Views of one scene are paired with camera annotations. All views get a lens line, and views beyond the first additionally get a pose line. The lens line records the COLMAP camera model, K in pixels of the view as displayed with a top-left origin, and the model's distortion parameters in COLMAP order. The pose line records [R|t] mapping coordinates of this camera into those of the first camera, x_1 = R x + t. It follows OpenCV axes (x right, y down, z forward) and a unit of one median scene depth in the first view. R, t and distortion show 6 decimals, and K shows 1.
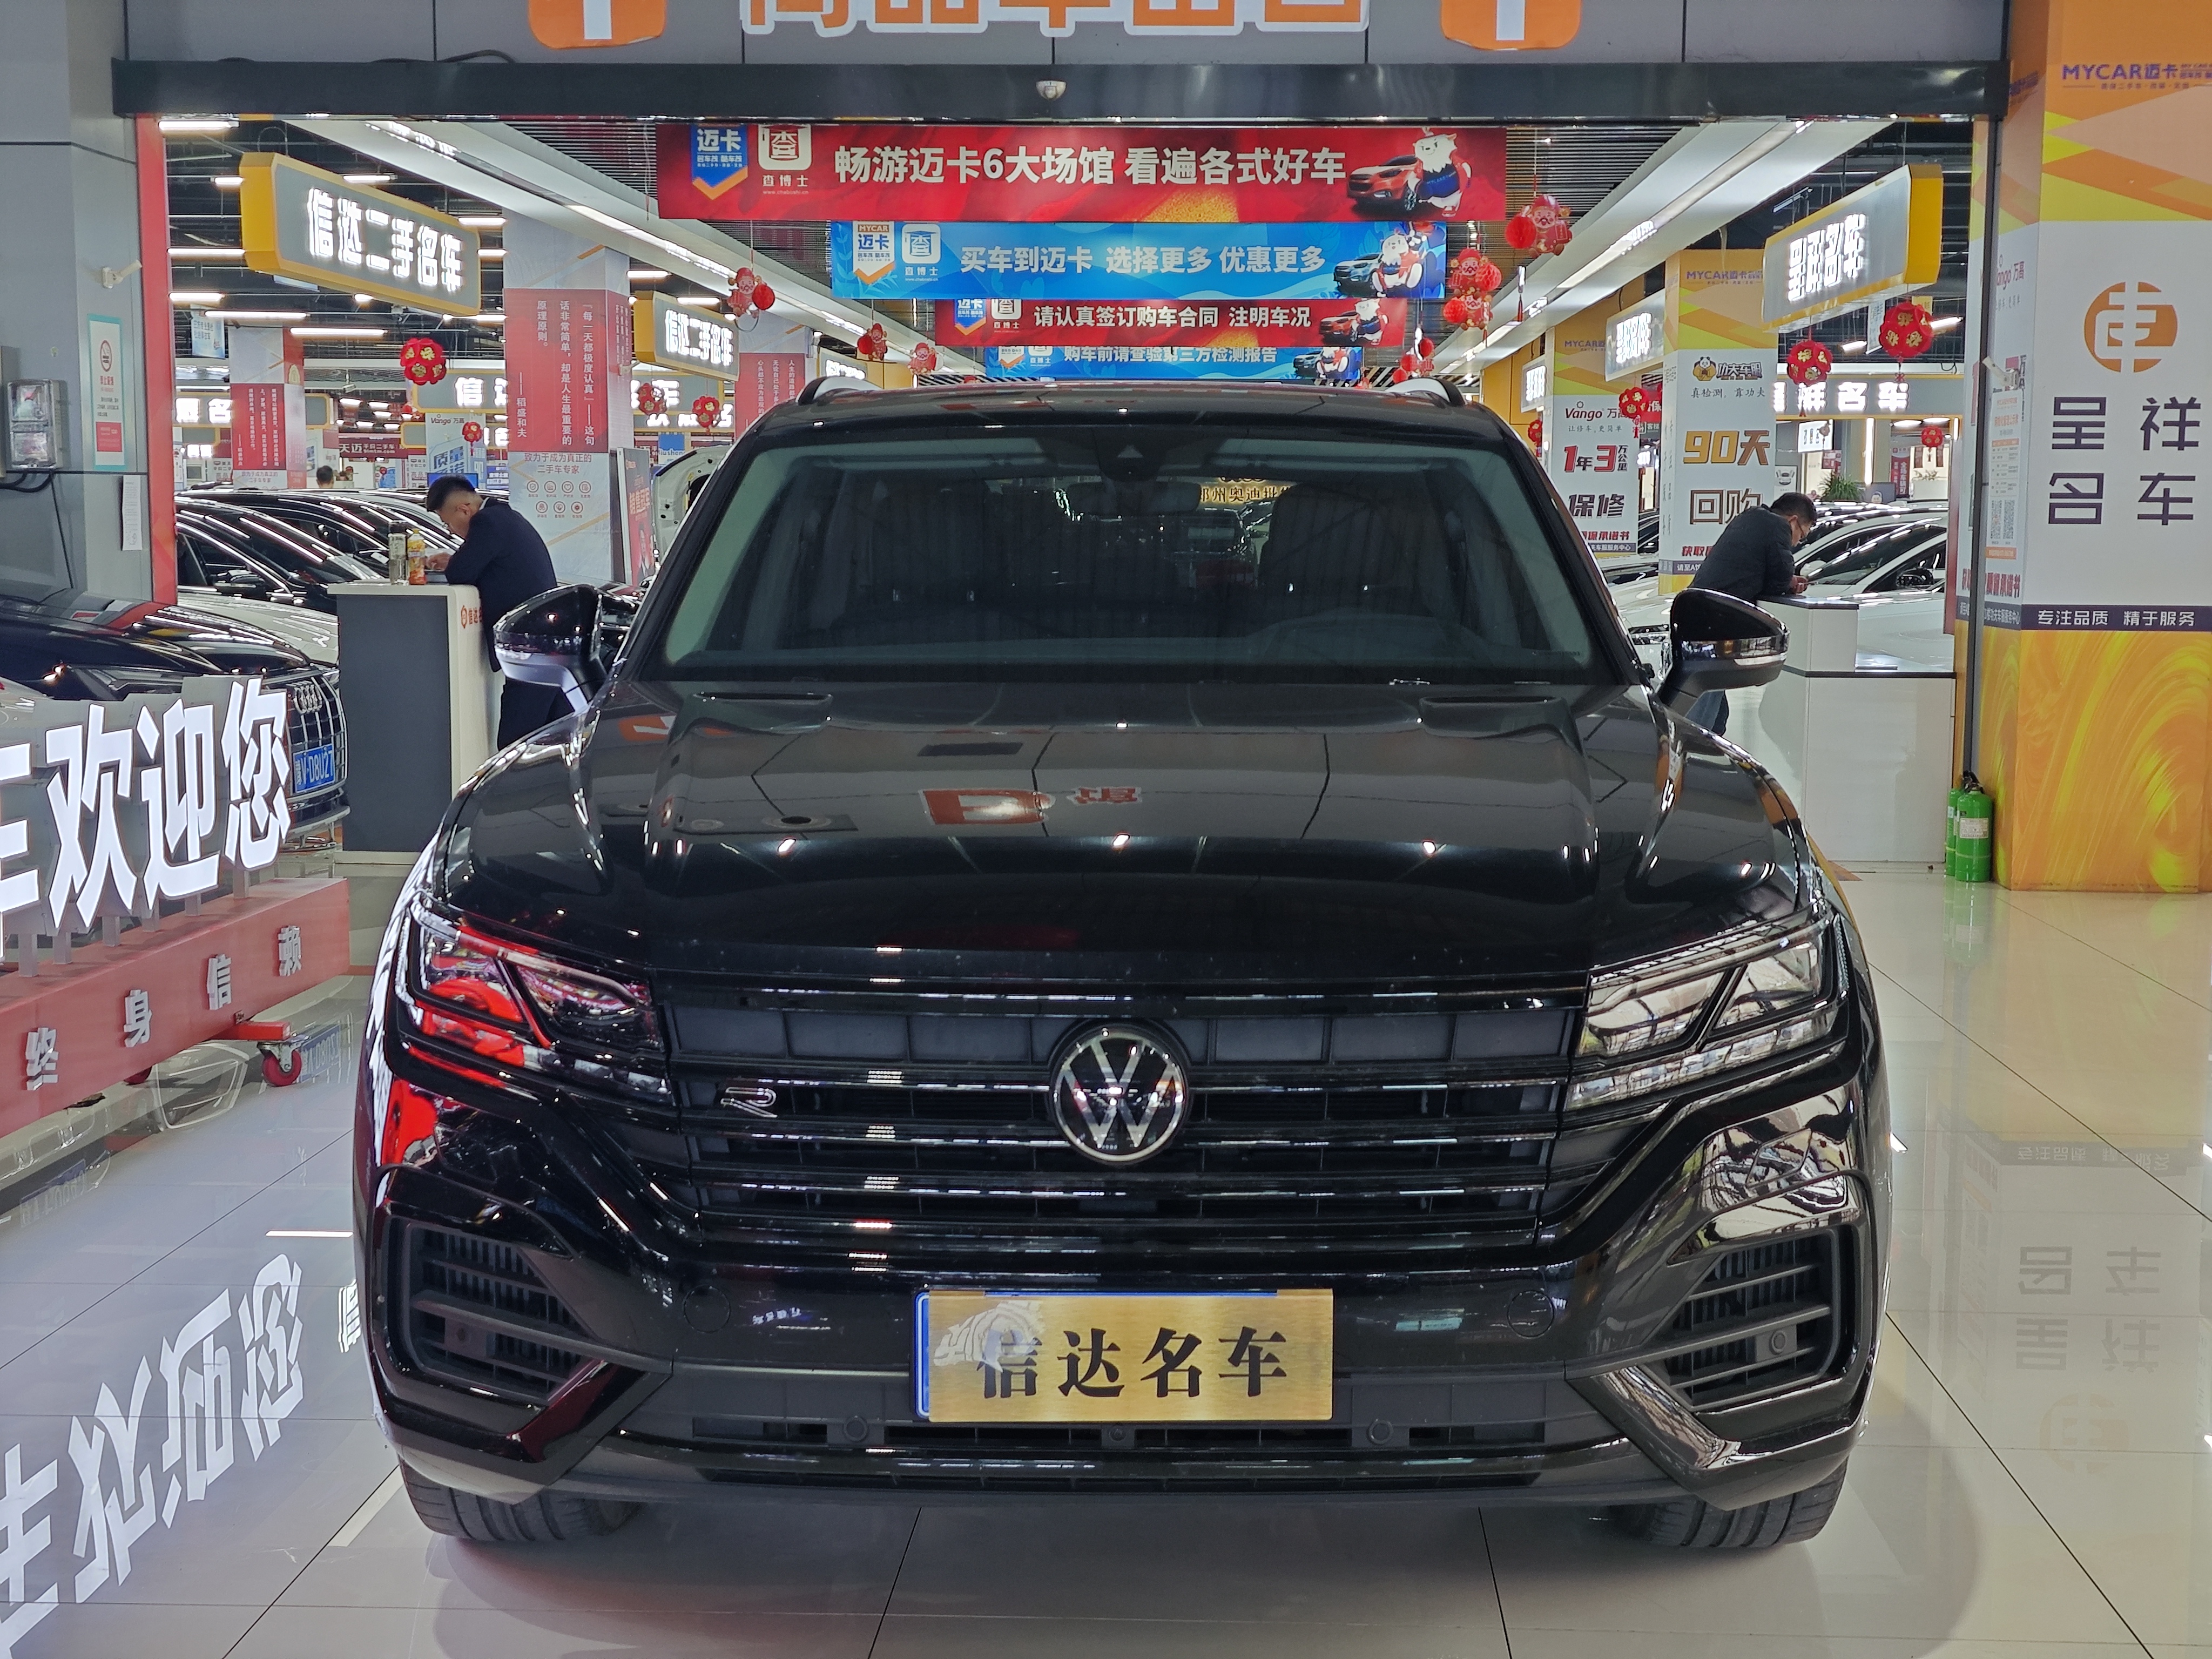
lens RADIAL K [[2992.7, 0, 1123.8], [0, 2992.7, 838.4], [0, 0, 1]] dist [0.208163, -0.614164]
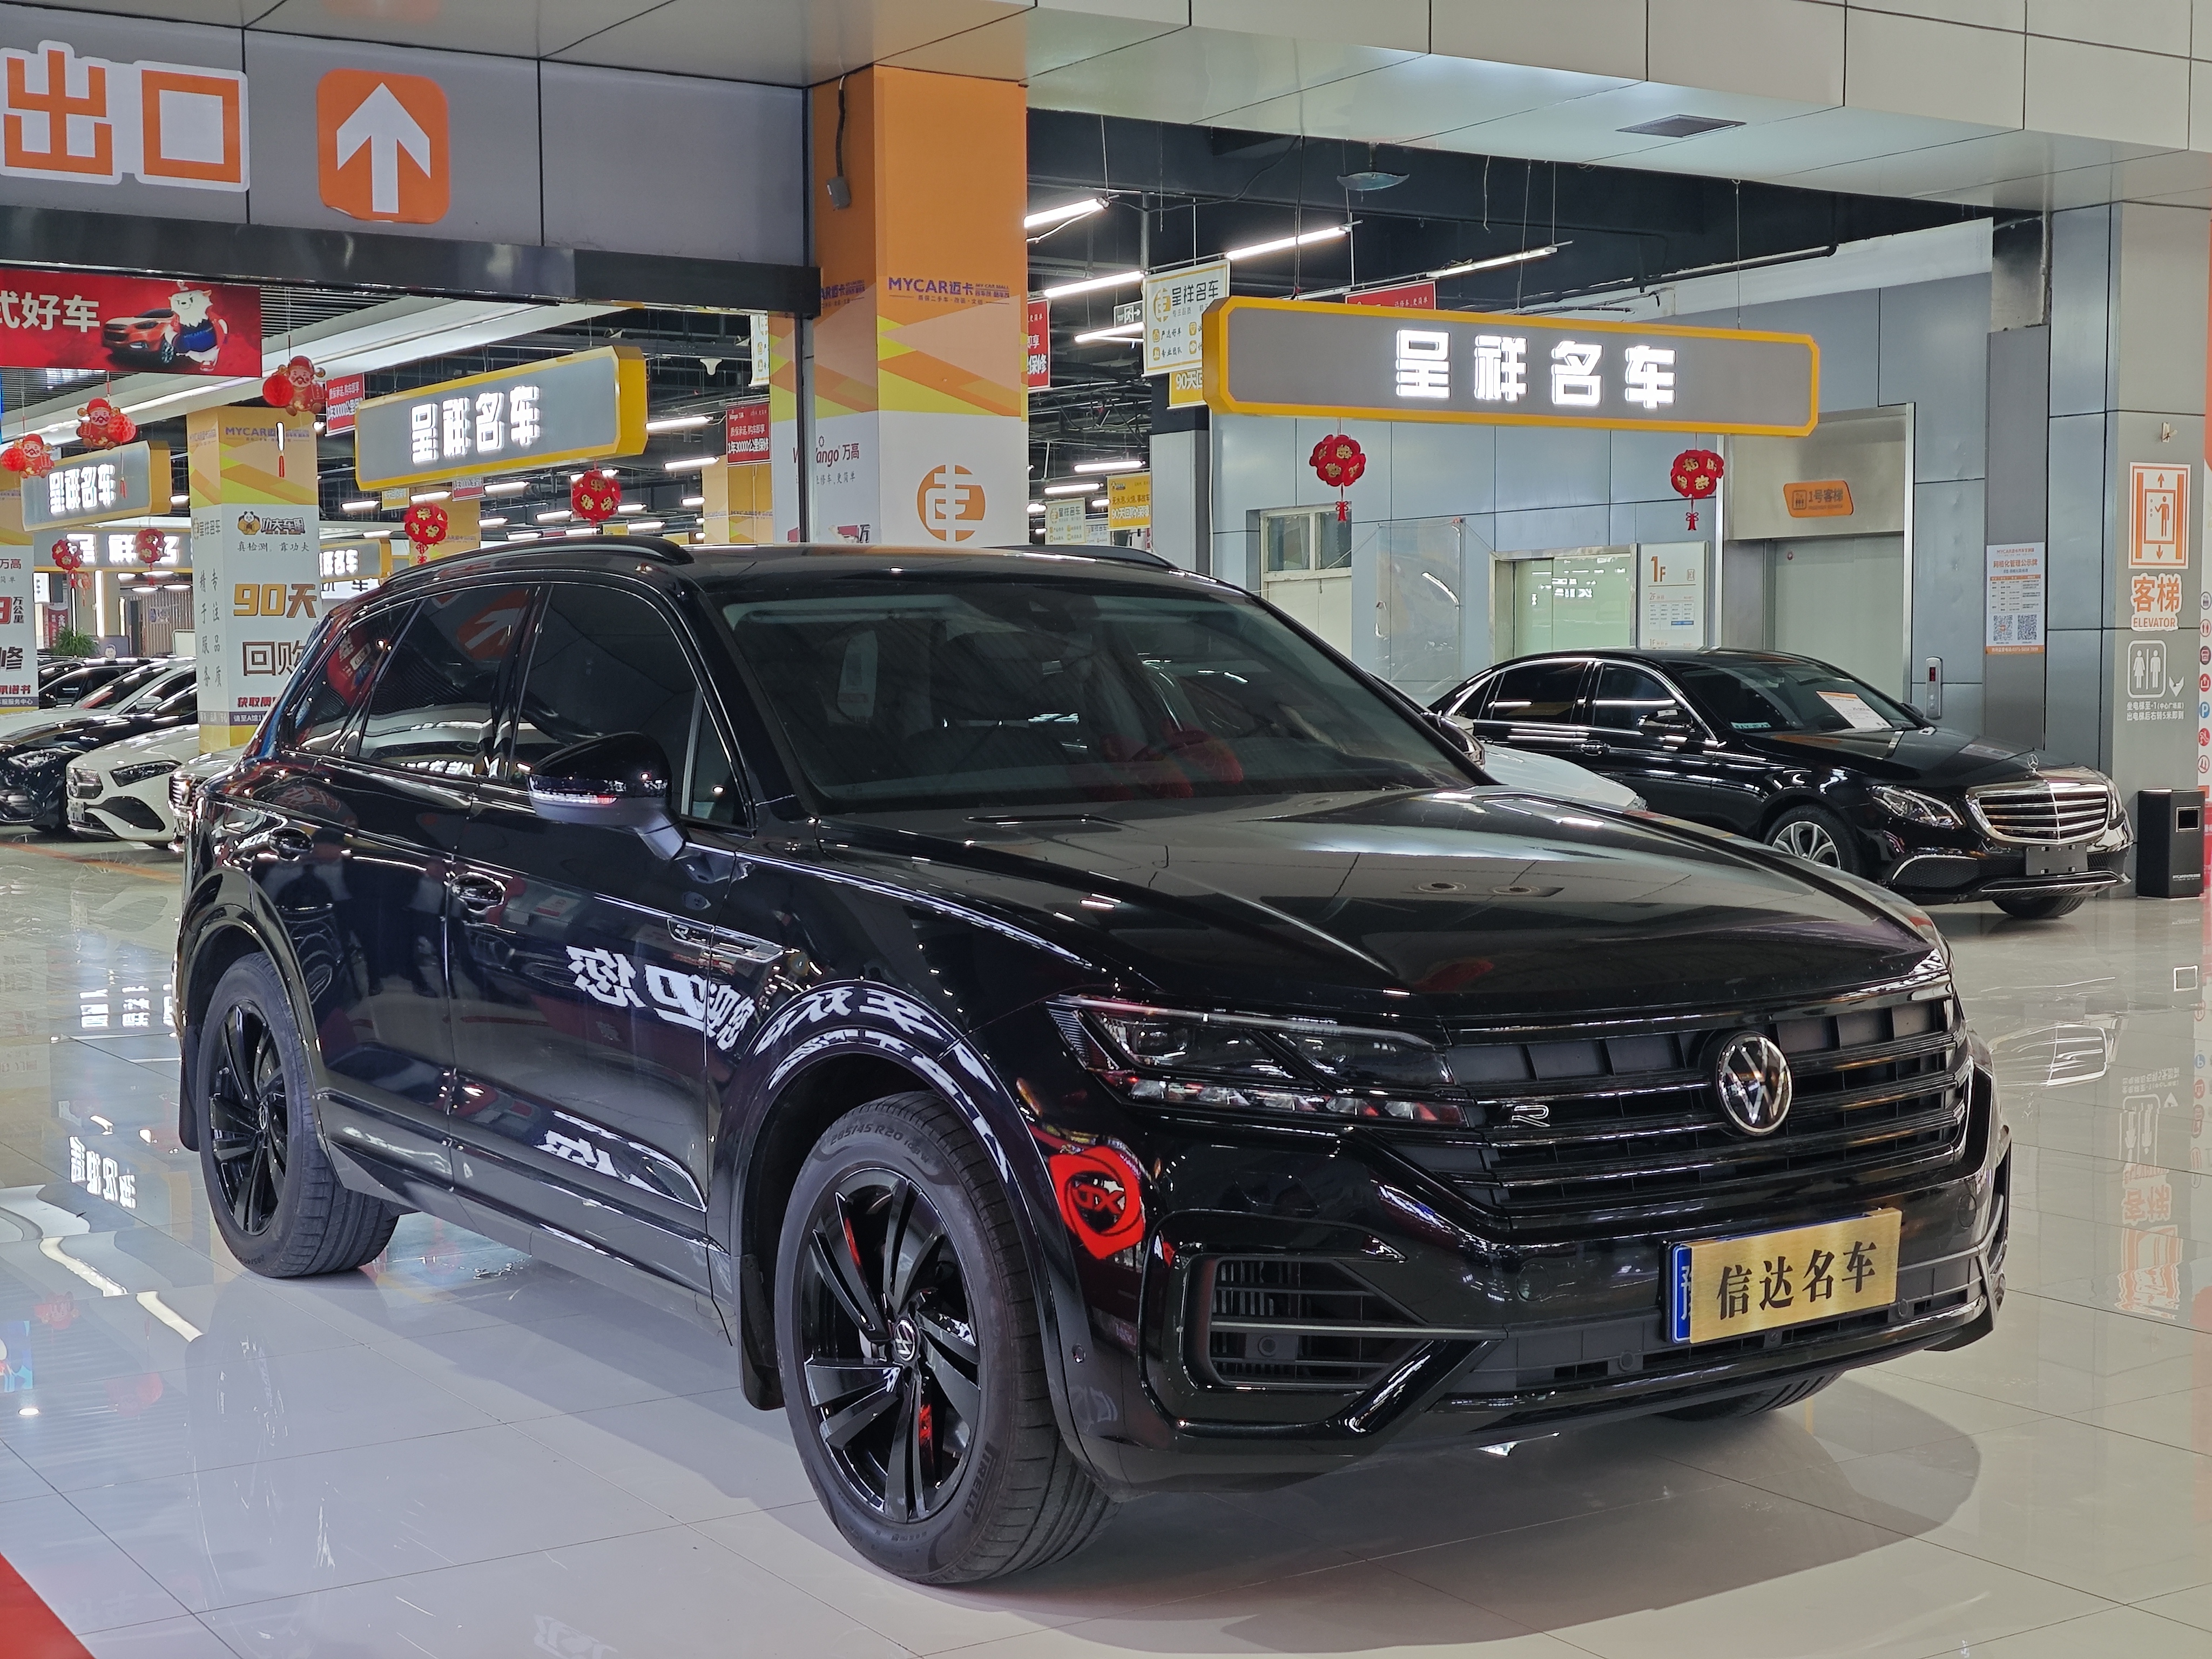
lens RADIAL K [[2992.7, 0, 1123.8], [0, 2992.7, 838.4], [0, 0, 1]] dist [0.208163, -0.614164]
pose [[0.818081, -0.047502, 0.573137, -0.288986], [0.076055, 0.996766, -0.025946, -0.002733], [-0.570051, 0.064816, 0.819049, 0.014827]]
